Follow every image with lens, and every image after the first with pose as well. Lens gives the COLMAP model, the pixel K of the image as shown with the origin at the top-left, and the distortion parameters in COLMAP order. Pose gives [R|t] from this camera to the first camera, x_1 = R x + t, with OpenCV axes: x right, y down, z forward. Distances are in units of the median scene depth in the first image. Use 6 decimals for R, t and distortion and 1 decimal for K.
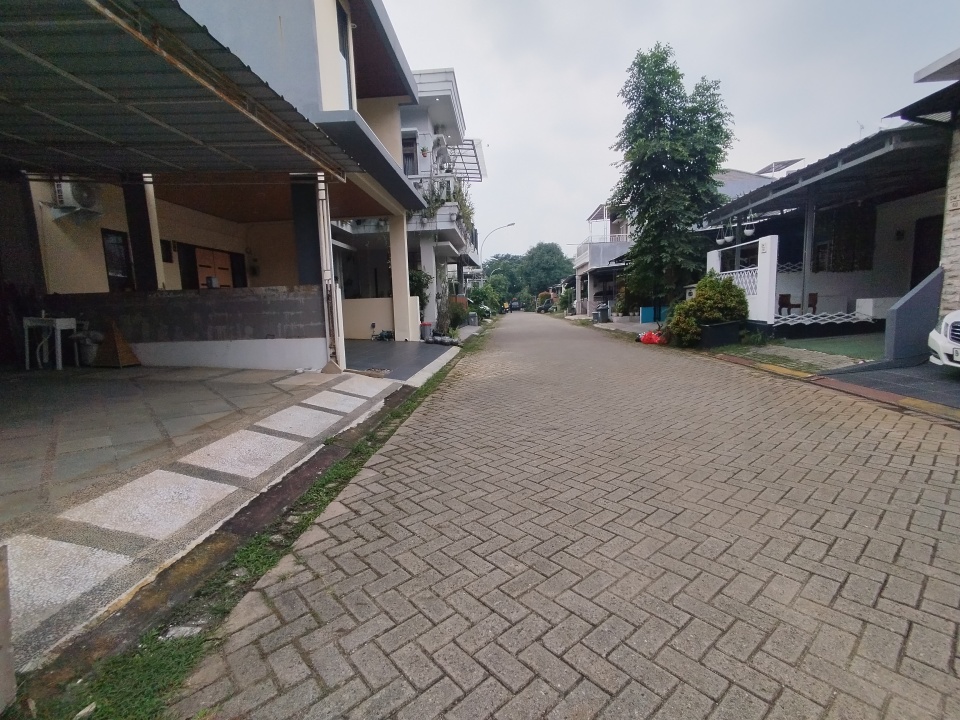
lens RADIAL K [[446.2, 0, 476.3], [0, 446.2, 359.1], [0, 0, 1]] dist [0.011326, 0.000159]
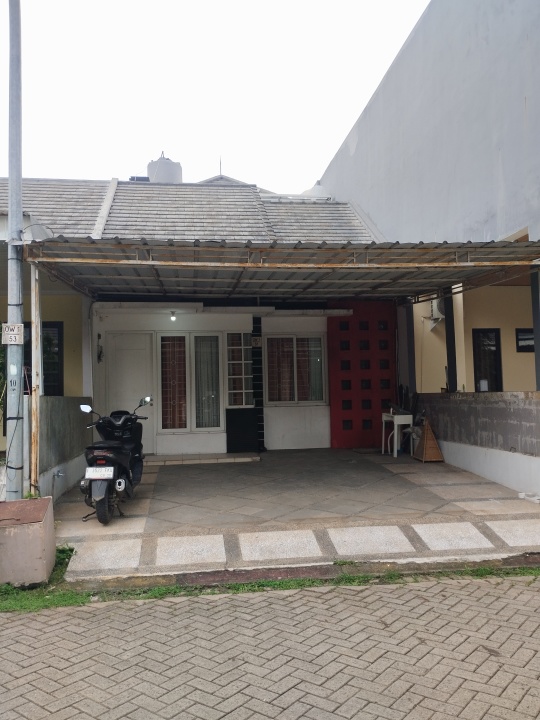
lens RADIAL K [[621.1, 0, 270.0], [0, 621.1, 360.0], [0, 0, 1]] dist [0.028582, -0.002170]
pose [[0.200330, -0.023586, -0.979445, 1.213297], [-0.102932, 0.993671, -0.044982, -0.230670], [0.974306, 0.109827, 0.196634, 0.557923]]
